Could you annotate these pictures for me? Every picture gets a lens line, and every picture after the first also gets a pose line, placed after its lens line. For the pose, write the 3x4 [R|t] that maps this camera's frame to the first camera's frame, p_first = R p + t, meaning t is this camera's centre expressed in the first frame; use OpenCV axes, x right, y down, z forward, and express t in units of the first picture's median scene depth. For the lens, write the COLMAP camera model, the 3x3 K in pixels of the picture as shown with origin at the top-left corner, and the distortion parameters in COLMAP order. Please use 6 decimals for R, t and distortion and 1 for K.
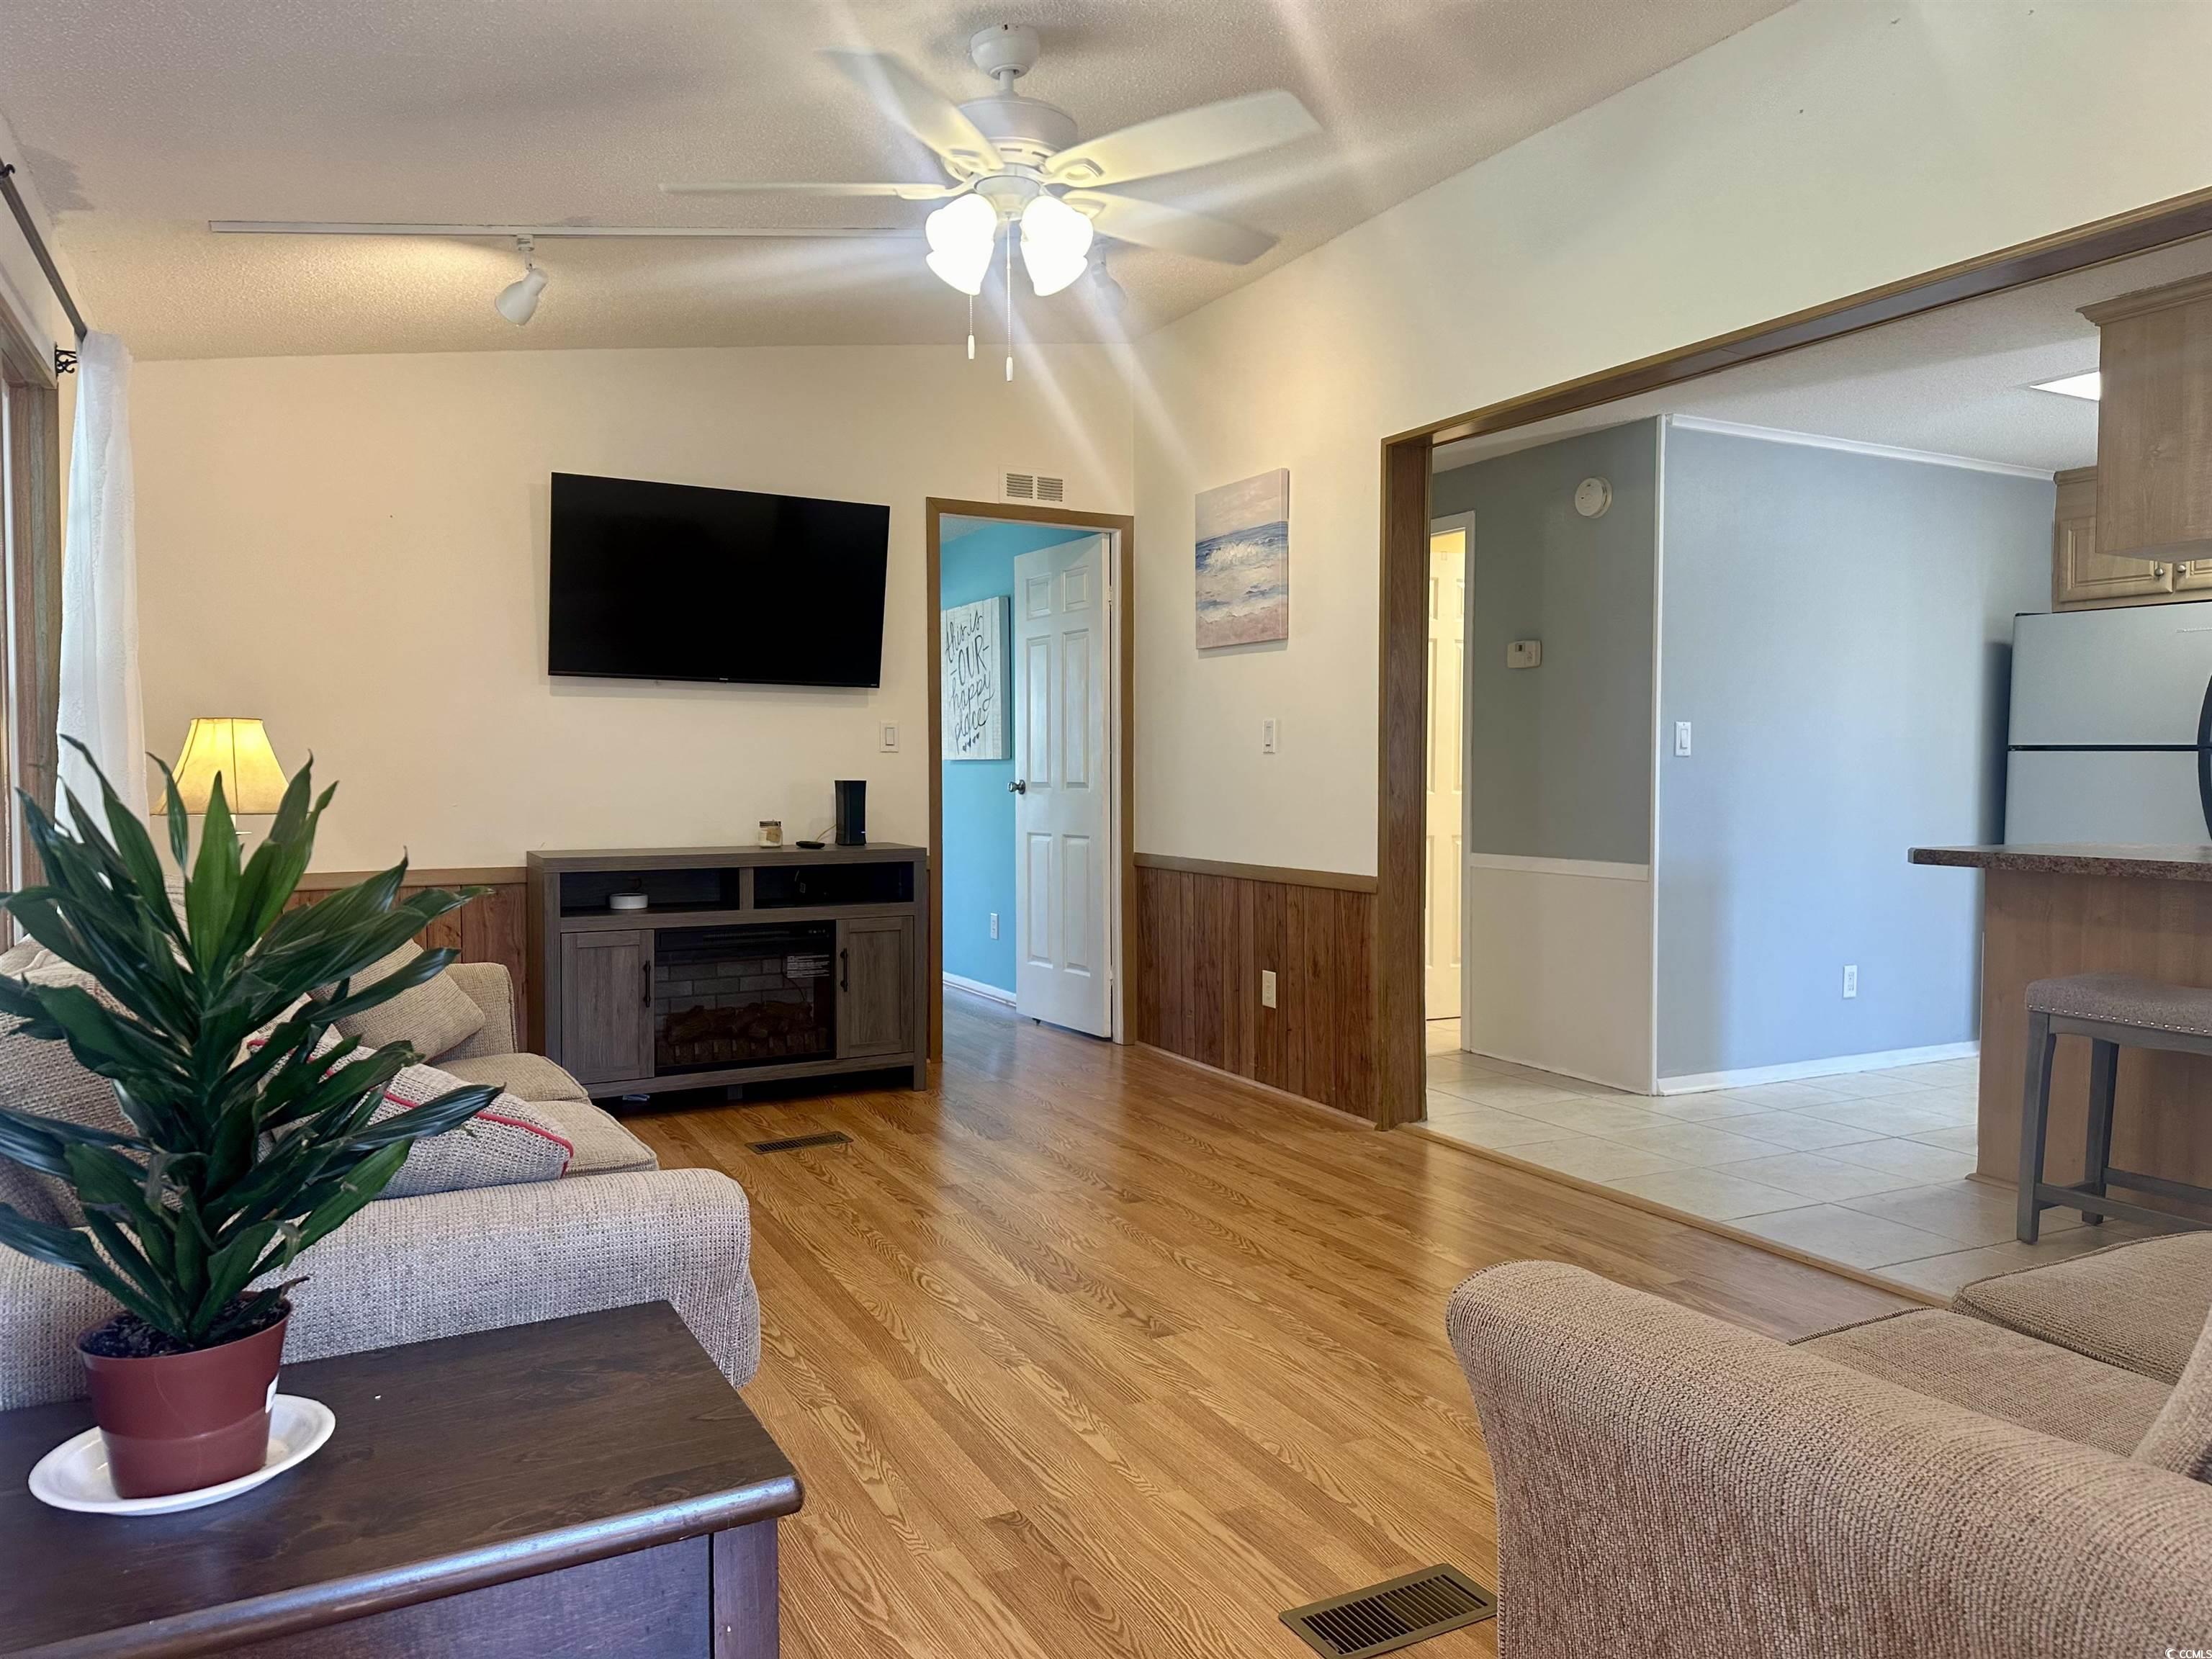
lens RADIAL K [[1539.2, 0, 1100.5], [0, 1539.2, 834.3], [0, 0, 1]] dist [0.014001, -0.013481]
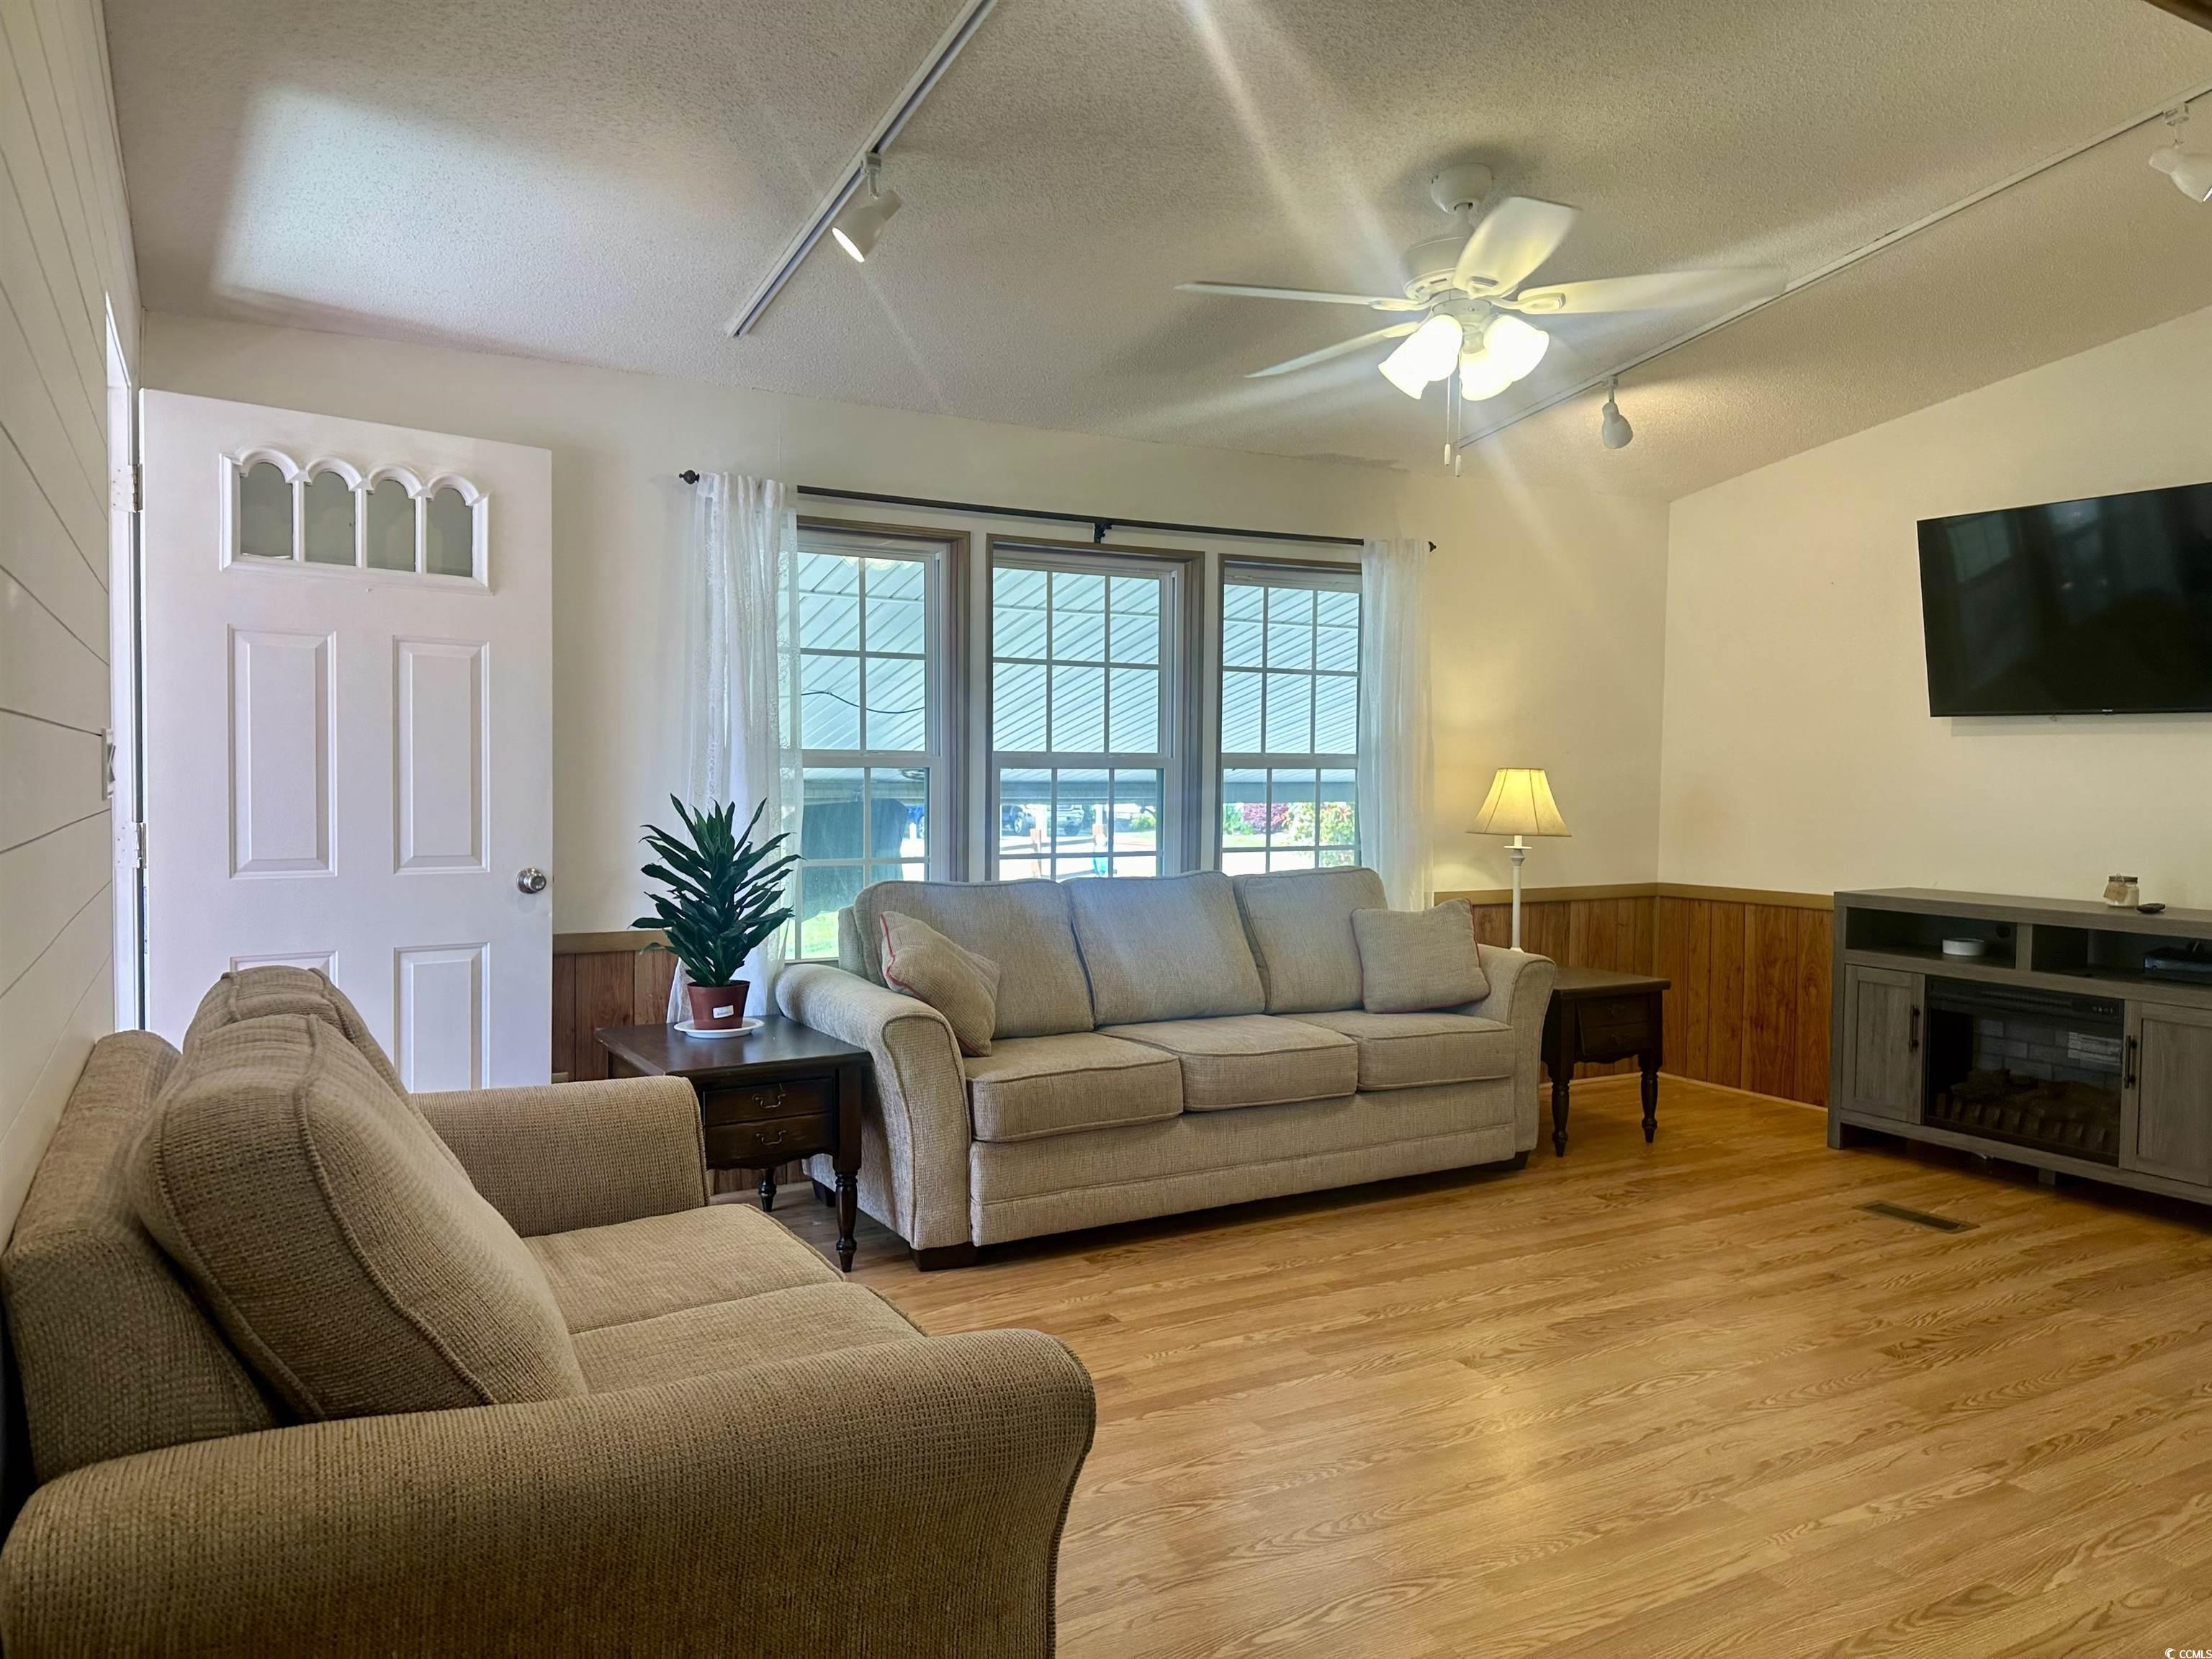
lens RADIAL K [[1539.2, 0, 1094.6], [0, 1539.2, 825.2], [0, 0, 1]] dist [0.014001, -0.013481]
pose [[0.024371, 0.035951, -0.999056, 0.806005], [-0.056879, 0.997784, 0.034517, -0.044176], [0.998084, 0.055984, 0.026362, 0.534344]]
